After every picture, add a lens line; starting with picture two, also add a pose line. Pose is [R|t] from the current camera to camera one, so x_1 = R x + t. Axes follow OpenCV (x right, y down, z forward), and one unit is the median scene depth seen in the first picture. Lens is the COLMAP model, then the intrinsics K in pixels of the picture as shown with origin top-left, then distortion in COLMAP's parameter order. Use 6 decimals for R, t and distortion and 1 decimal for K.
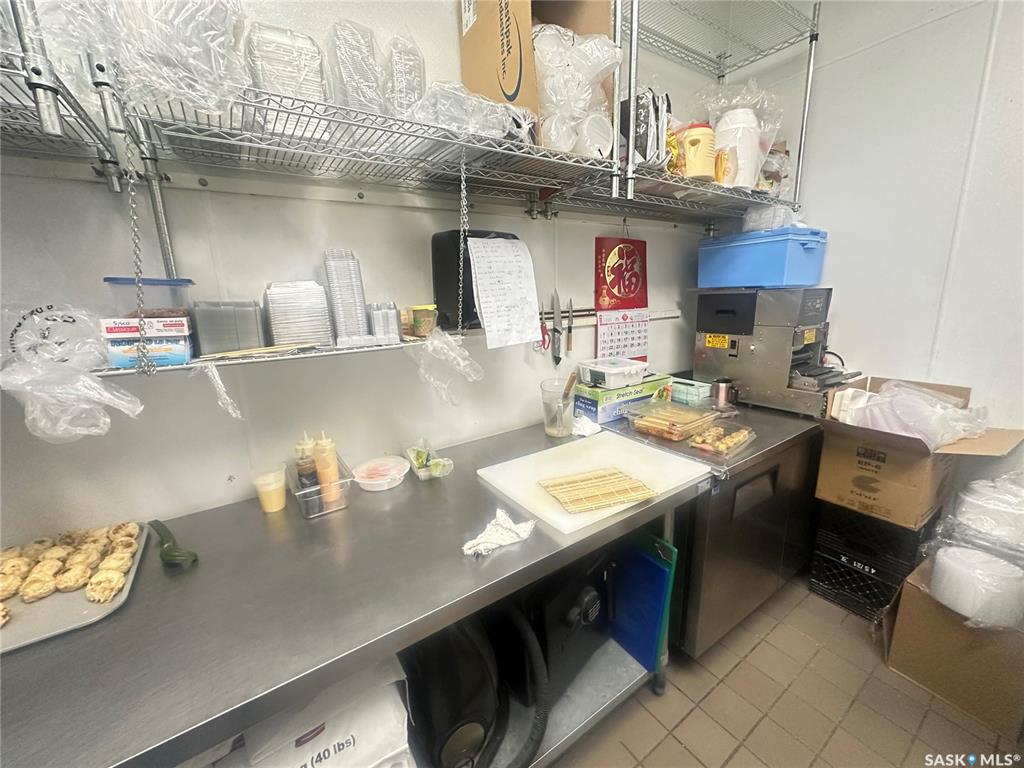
lens RADIAL K [[408.5, 0, 512.0], [0, 408.5, 384.0], [0, 0, 1]] dist [-0.003308, 0.000192]
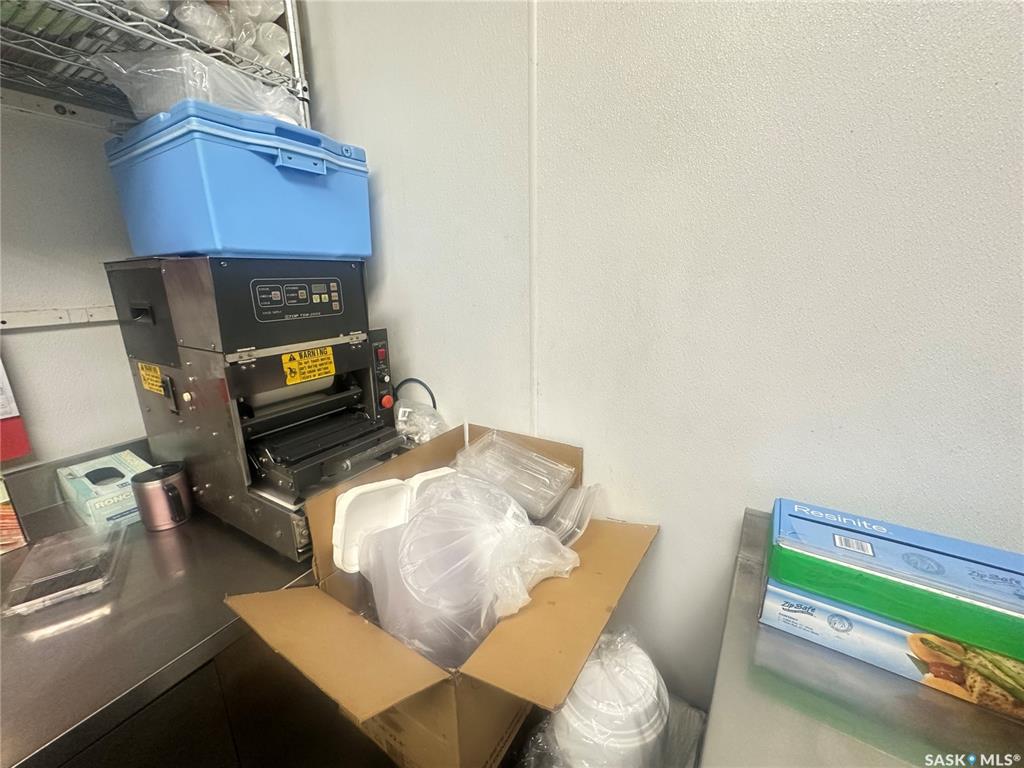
lens RADIAL K [[408.5, 0, 512.0], [0, 408.5, 384.0], [0, 0, 1]] dist [-0.003308, 0.000192]
pose [[0.921151, -0.066630, 0.383460, 0.747589], [0.044795, 0.996840, 0.065604, -0.111764], [-0.386619, -0.043254, 0.921225, 0.464437]]
